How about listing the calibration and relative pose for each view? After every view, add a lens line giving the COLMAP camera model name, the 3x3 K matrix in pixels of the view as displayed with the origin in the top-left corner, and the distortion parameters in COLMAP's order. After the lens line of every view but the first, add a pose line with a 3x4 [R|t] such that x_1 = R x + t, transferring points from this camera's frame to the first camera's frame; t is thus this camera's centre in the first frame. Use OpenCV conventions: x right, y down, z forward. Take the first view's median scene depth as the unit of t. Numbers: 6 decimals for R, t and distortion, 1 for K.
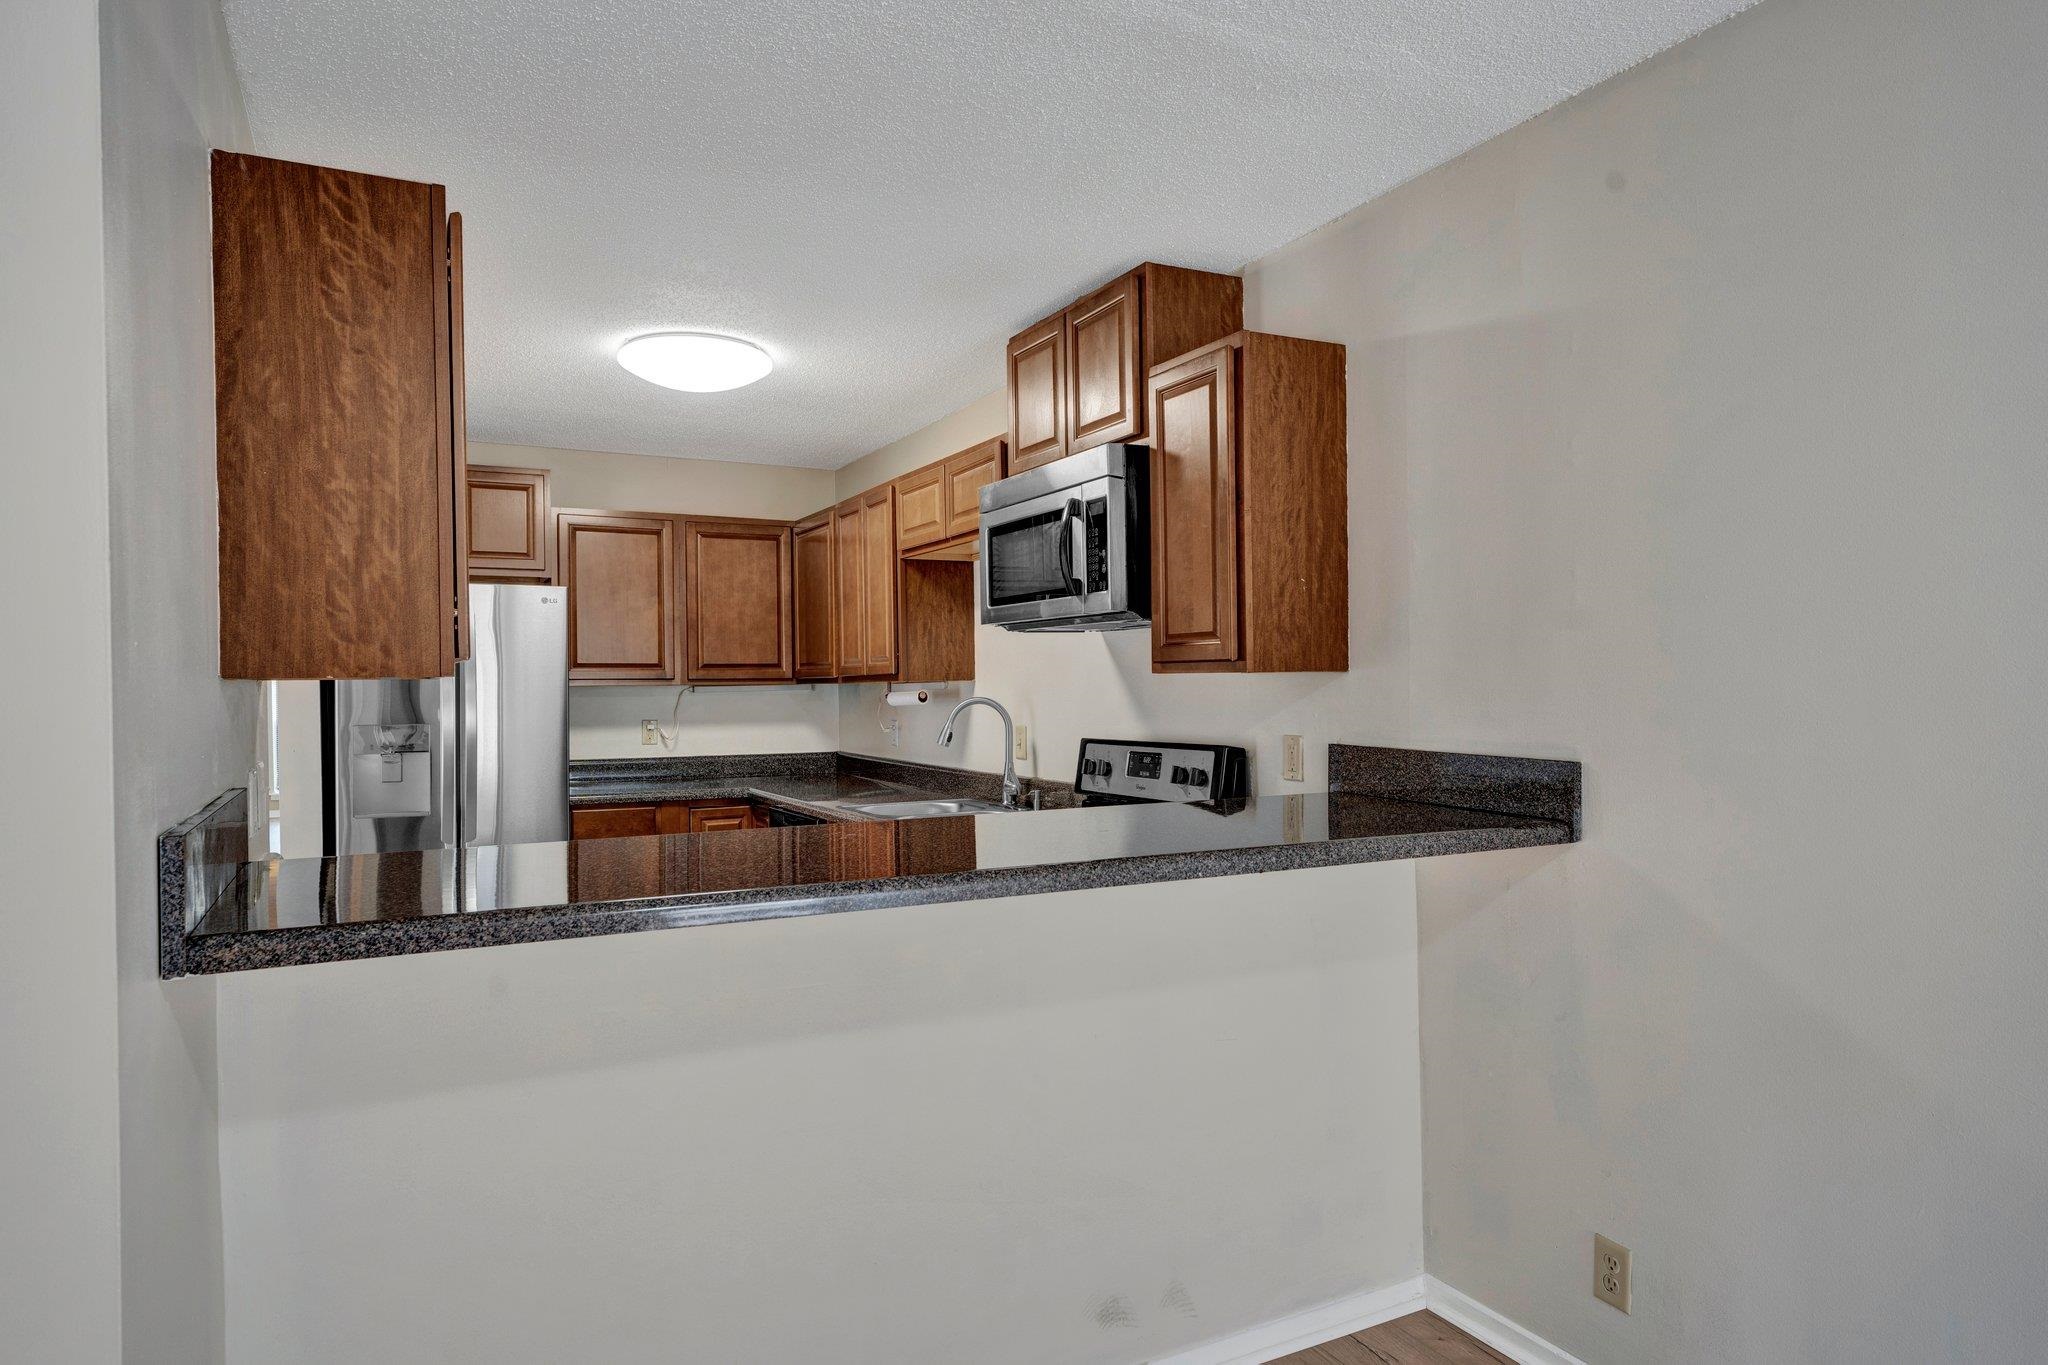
lens RADIAL K [[1248.0, 0, 1027.1], [0, 1248.0, 696.2], [0, 0, 1]] dist [0.001247, 0.000139]
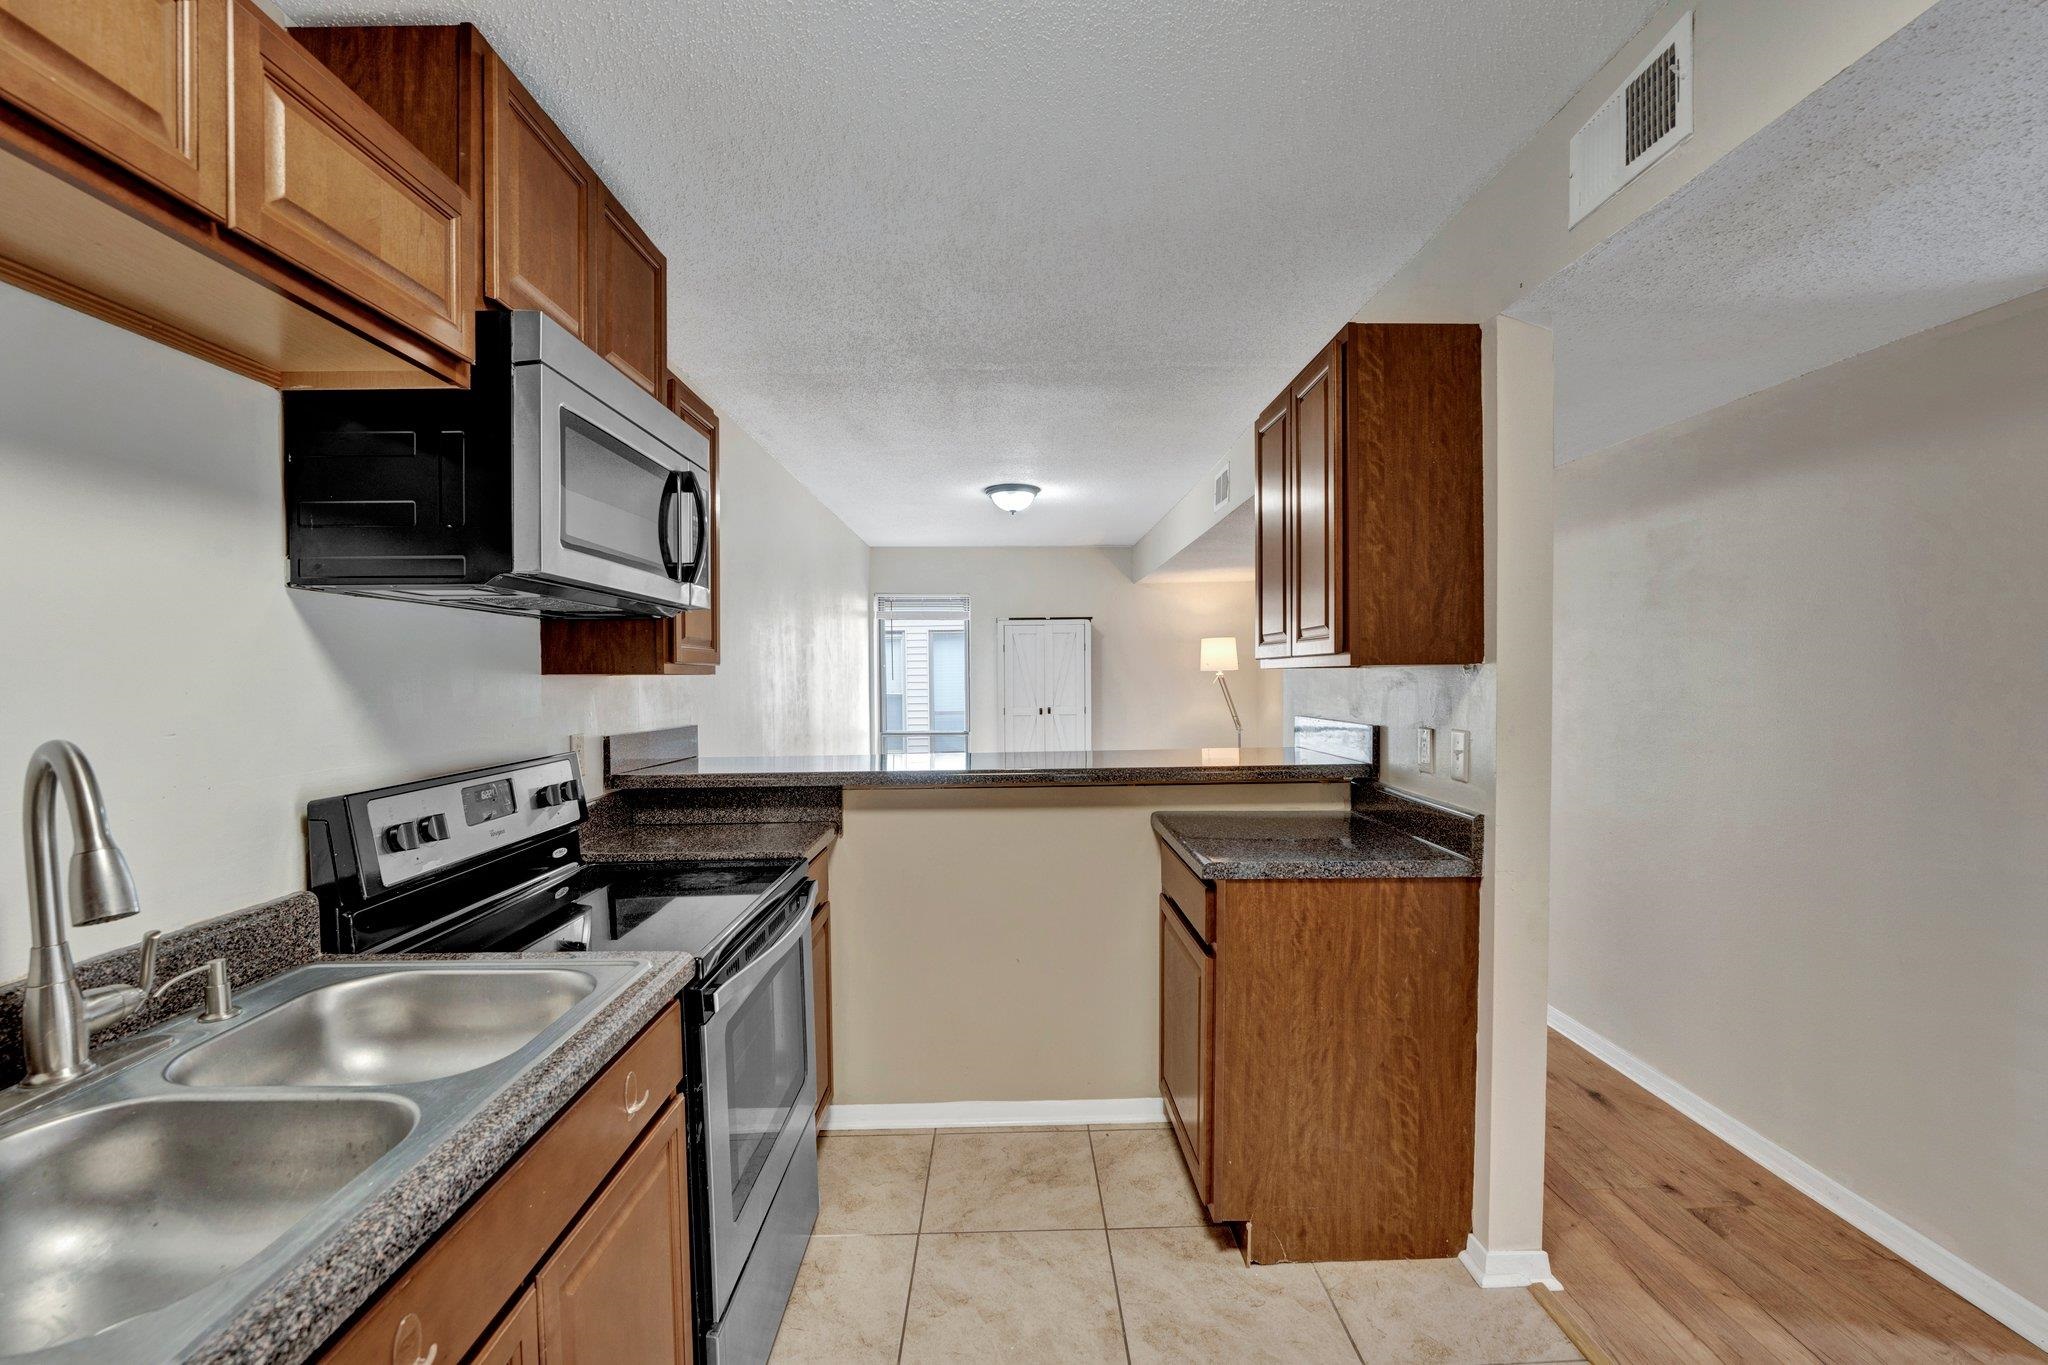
lens RADIAL K [[872.7, 0, 1024.0], [0, 872.7, 691.4], [0, 0, 1]] dist [-0.019090, 0.000112]
pose [[-0.895340, 0.007935, 0.445312, -0.261613], [0.020424, 0.999521, 0.023255, -0.008436], [-0.444915, 0.029917, -0.895073, 0.854458]]
